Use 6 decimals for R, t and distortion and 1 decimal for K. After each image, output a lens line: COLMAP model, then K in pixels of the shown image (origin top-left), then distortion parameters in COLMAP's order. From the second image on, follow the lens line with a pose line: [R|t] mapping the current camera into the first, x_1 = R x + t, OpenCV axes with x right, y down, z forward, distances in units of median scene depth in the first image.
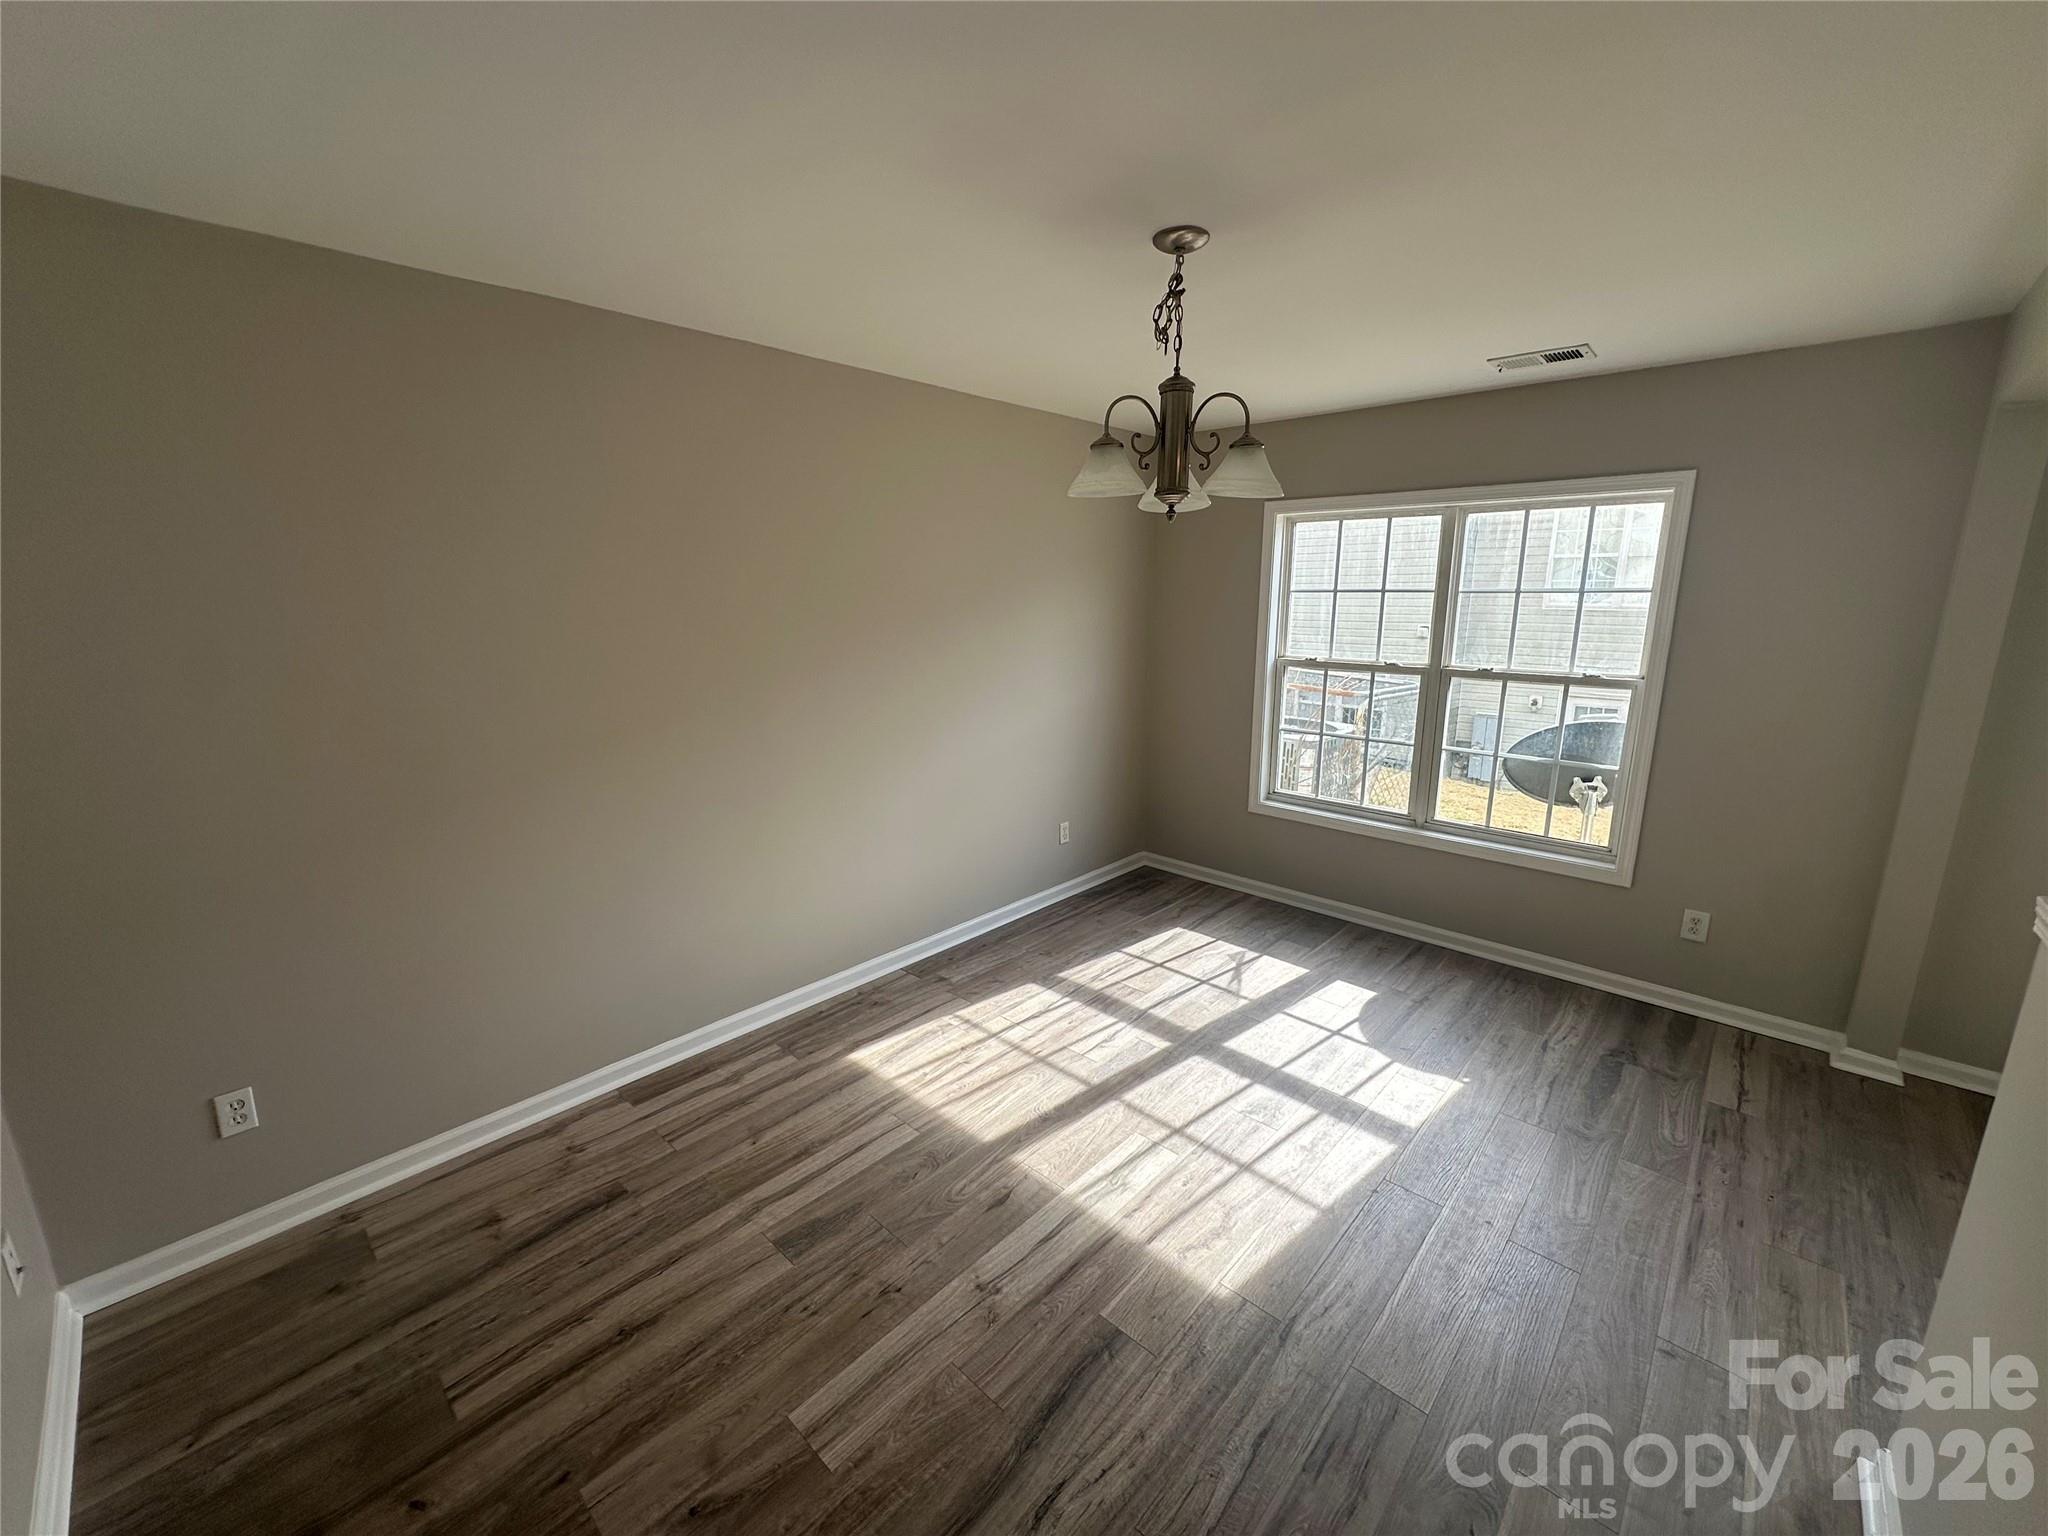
lens RADIAL K [[817.1, 0, 1024.0], [0, 817.1, 768.0], [0, 0, 1]] dist [-0.000350, 0.000067]
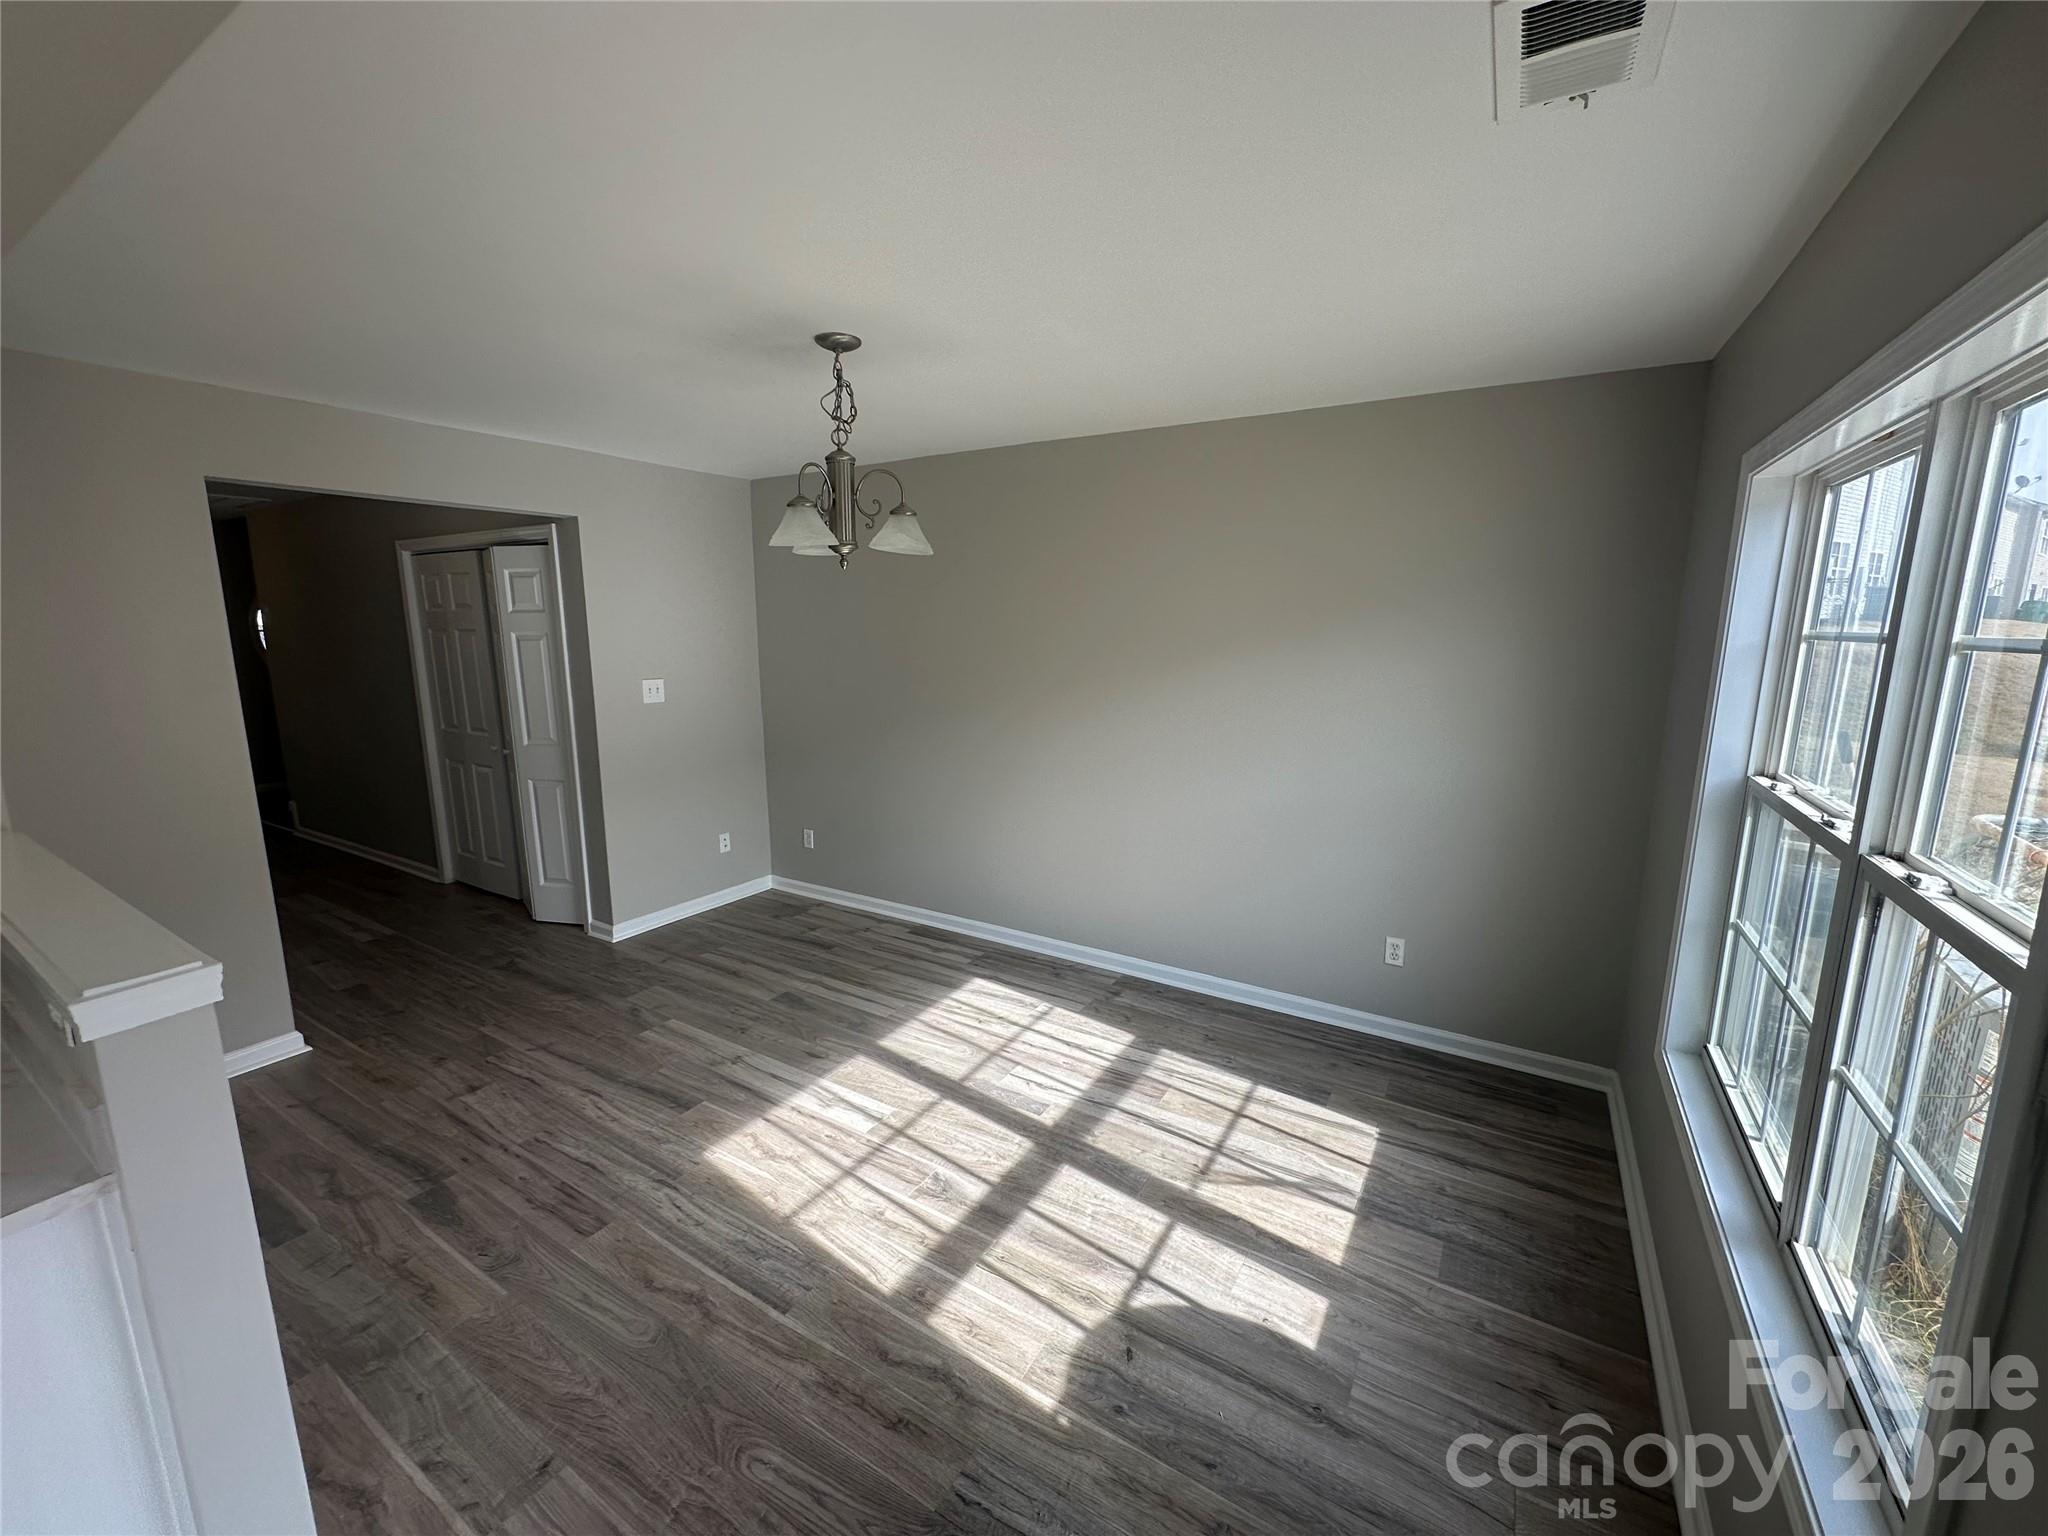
lens RADIAL K [[817.1, 0, 1024.0], [0, 817.1, 768.0], [0, 0, 1]] dist [-0.000350, 0.000067]
pose [[0.197737, 0.177702, -0.964014, 1.074986], [-0.212955, 0.967732, 0.134706, -0.177361], [0.956844, 0.178655, 0.229199, 0.765034]]
